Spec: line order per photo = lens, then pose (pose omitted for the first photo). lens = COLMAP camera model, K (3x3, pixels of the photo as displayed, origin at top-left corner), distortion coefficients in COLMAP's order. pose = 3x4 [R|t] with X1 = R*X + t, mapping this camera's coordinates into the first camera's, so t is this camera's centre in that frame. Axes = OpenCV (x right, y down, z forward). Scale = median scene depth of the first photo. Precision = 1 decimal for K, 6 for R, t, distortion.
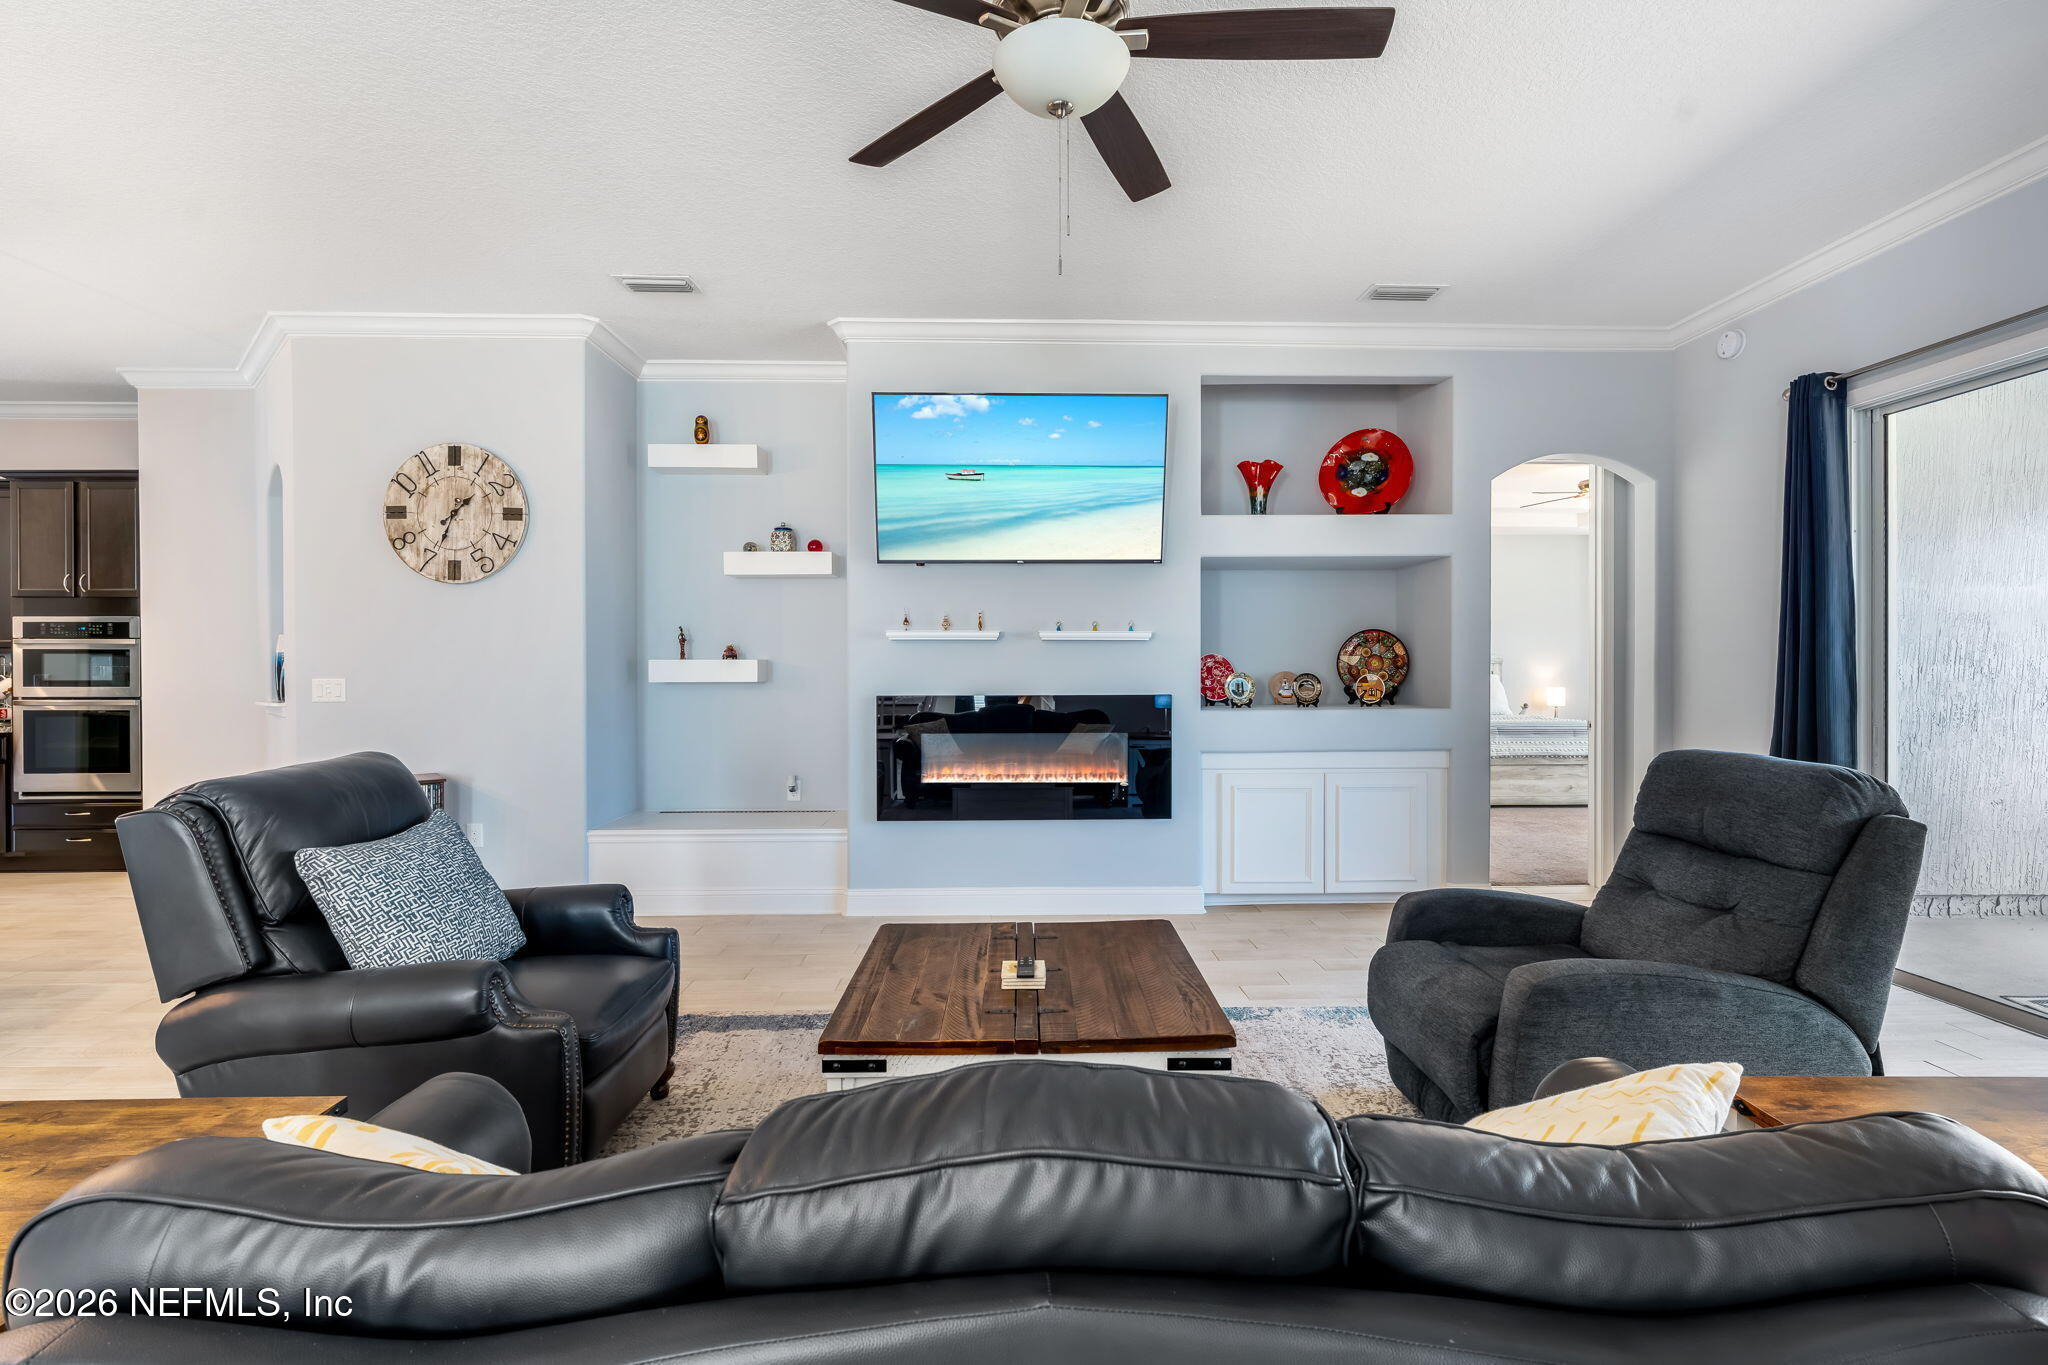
lens RADIAL K [[923.1, 0, 1014.3], [0, 923.1, 673.6], [0, 0, 1]] dist [0.000862, -0.000400]
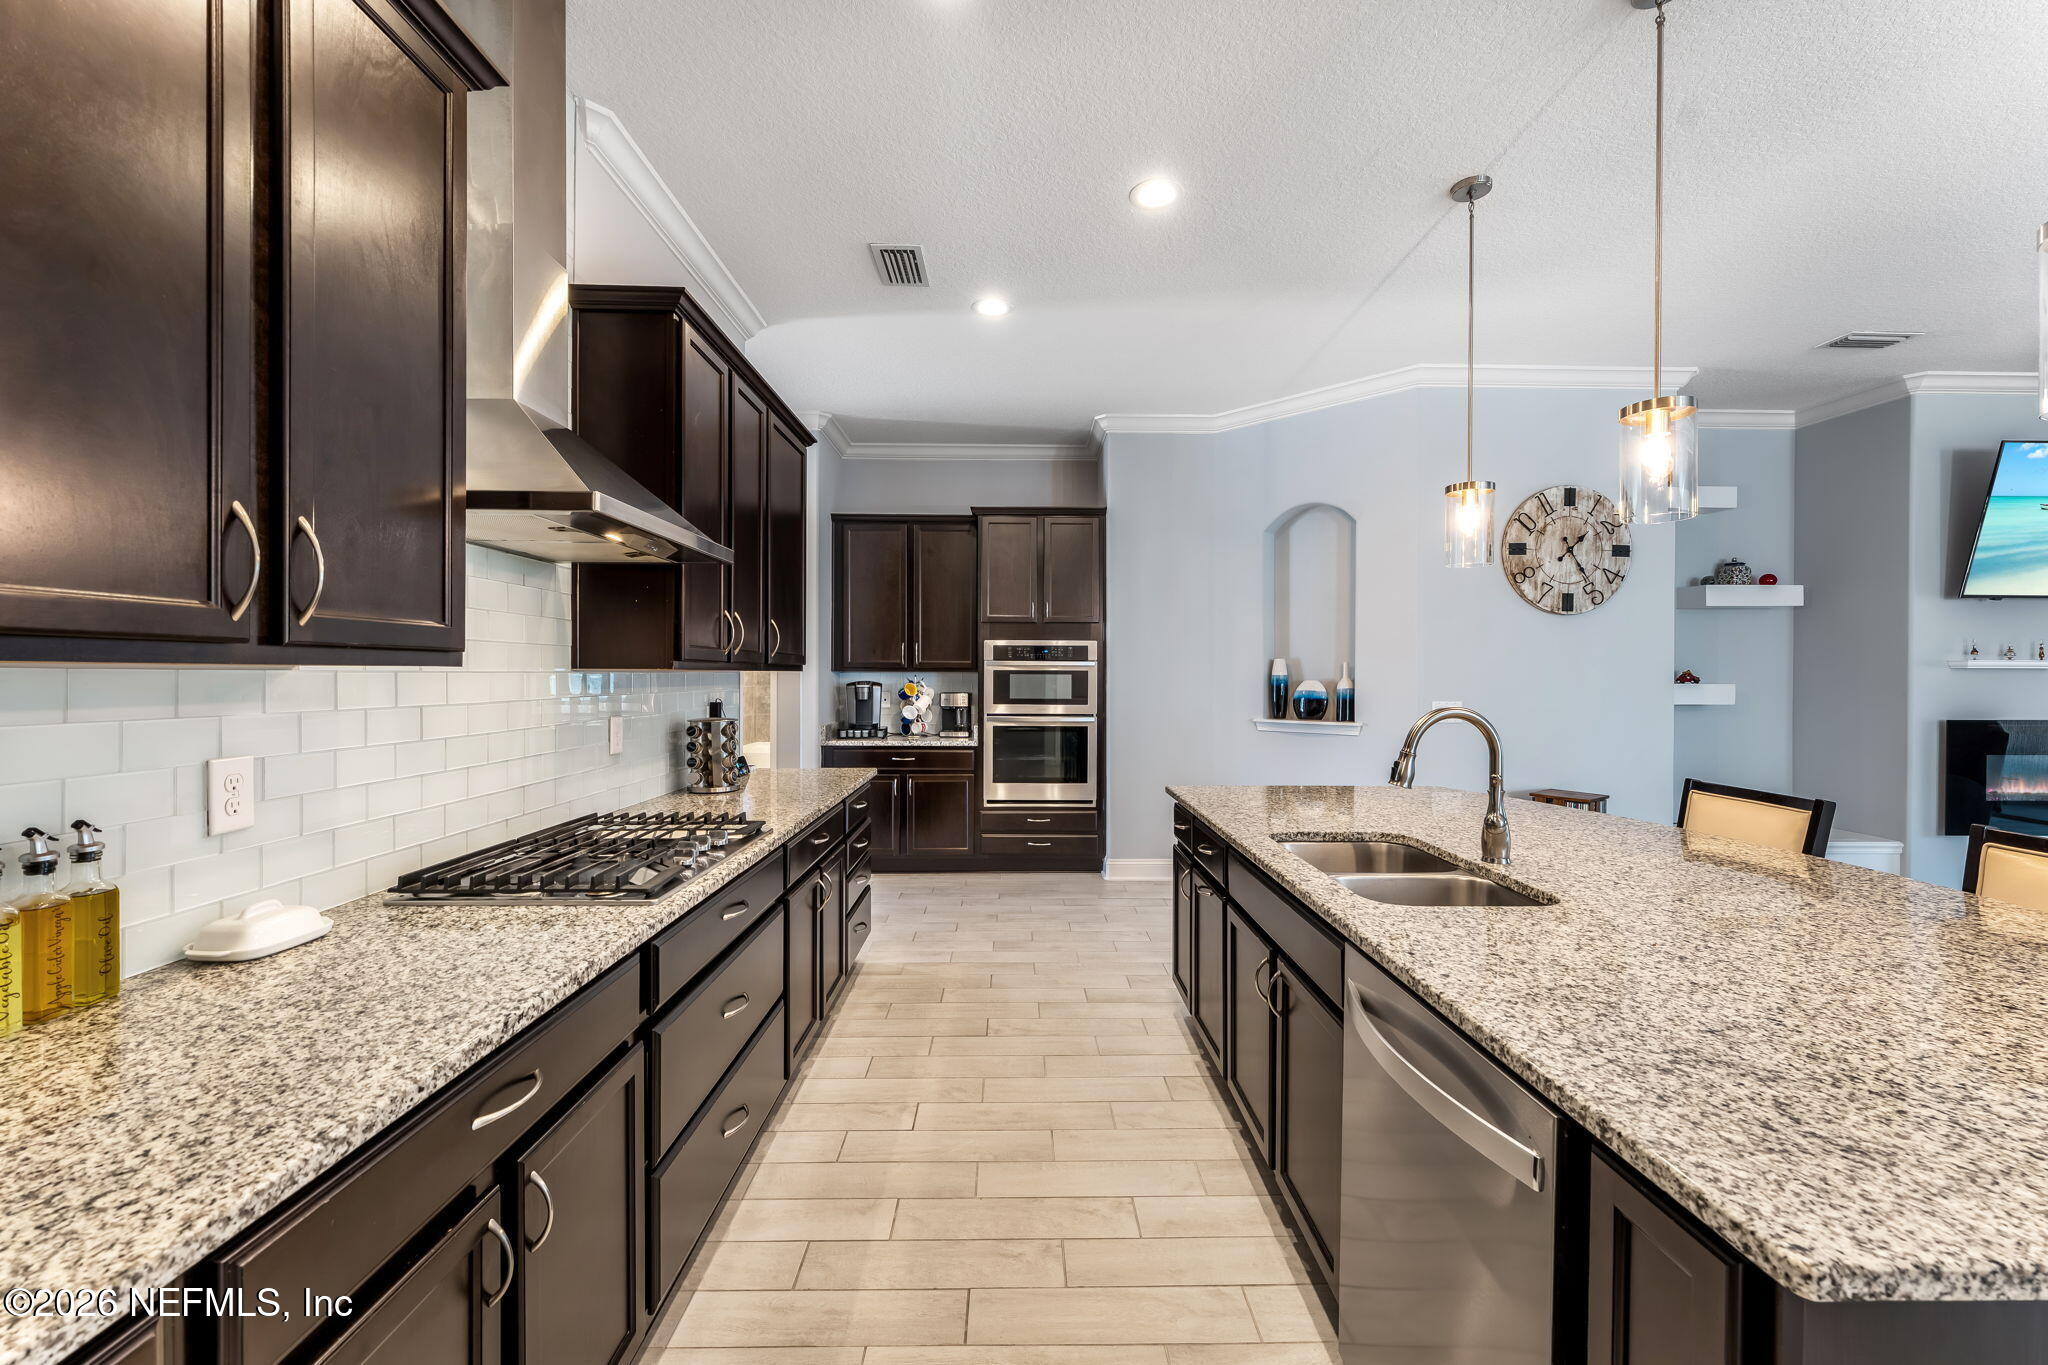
lens RADIAL K [[823.3, 0, 1024.0], [0, 823.3, 682.5], [0, 0, 1]] dist [-0.002882, -0.000155]
pose [[0.999830, 0.006013, -0.017435, -1.199238], [-0.006034, 0.999981, -0.001174, -0.012342], [0.017428, 0.001279, 0.999847, 0.020840]]
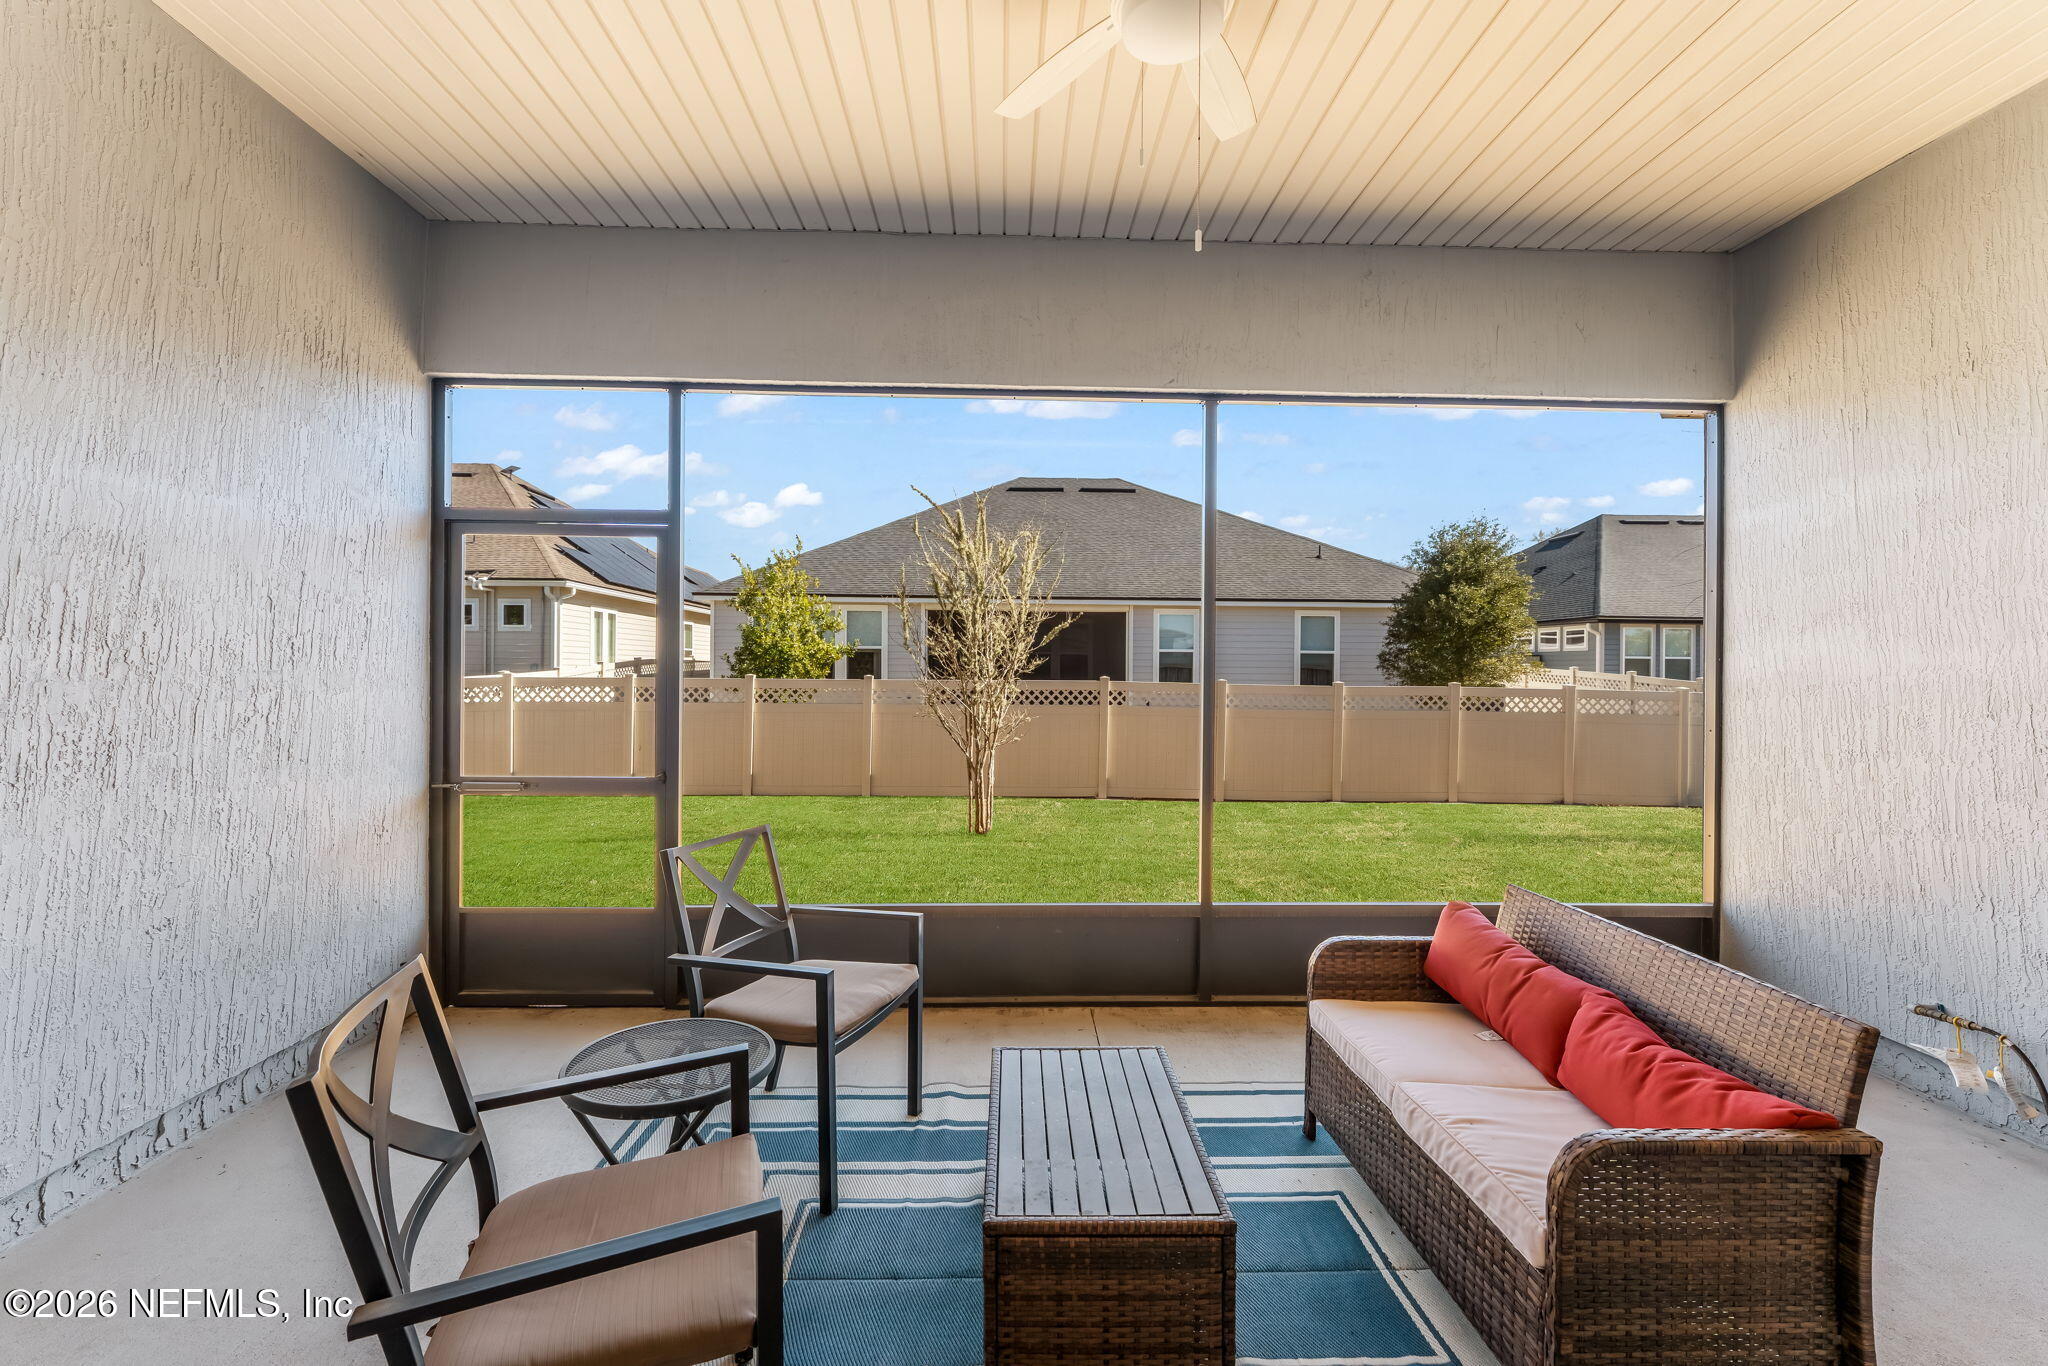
lens RADIAL K [[824.7, 0, 1017.3], [0, 824.7, 662.3], [0, 0, 1]] dist [-0.001235, -0.000056]
pose [[-0.000918, 0.008648, 0.999962, 0.684570], [0.001959, 0.999961, -0.008646, 0.004422], [-0.999998, 0.001951, -0.000935, 0.596190]]
